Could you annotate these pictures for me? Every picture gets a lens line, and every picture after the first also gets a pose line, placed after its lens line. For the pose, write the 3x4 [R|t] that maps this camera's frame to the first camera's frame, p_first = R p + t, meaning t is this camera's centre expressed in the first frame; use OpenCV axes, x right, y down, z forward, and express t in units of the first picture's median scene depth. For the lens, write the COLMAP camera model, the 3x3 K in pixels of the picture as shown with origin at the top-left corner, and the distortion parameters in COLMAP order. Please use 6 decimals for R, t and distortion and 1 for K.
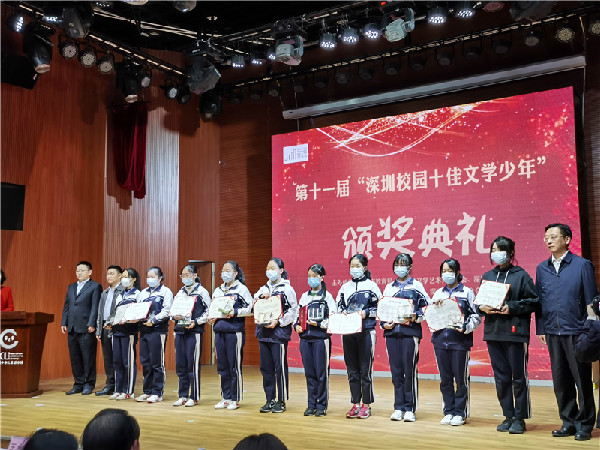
lens RADIAL K [[706.4, 0, 301.0], [0, 706.4, 224.2], [0, 0, 1]] dist [0.061494, 0.000000]
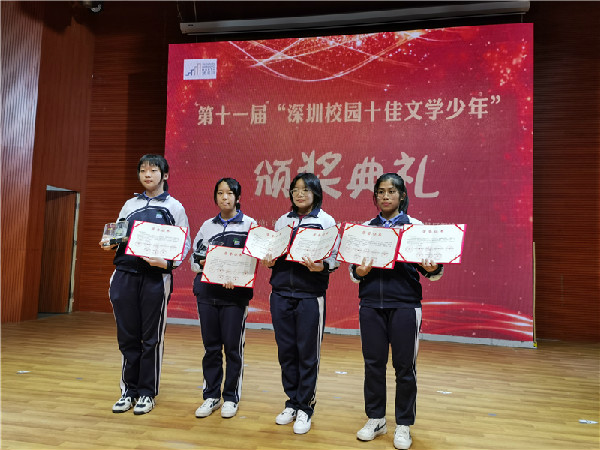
lens RADIAL K [[473.6, 0, 297.1], [0, 473.6, 223.9], [0, 0, 1]] dist [0.073863, -0.002808]
pose [[0.933987, 0.062032, 0.351882, -0.098341], [-0.079711, 0.996169, 0.035963, 0.060872], [-0.348303, -0.061637, 0.935353, 0.451135]]
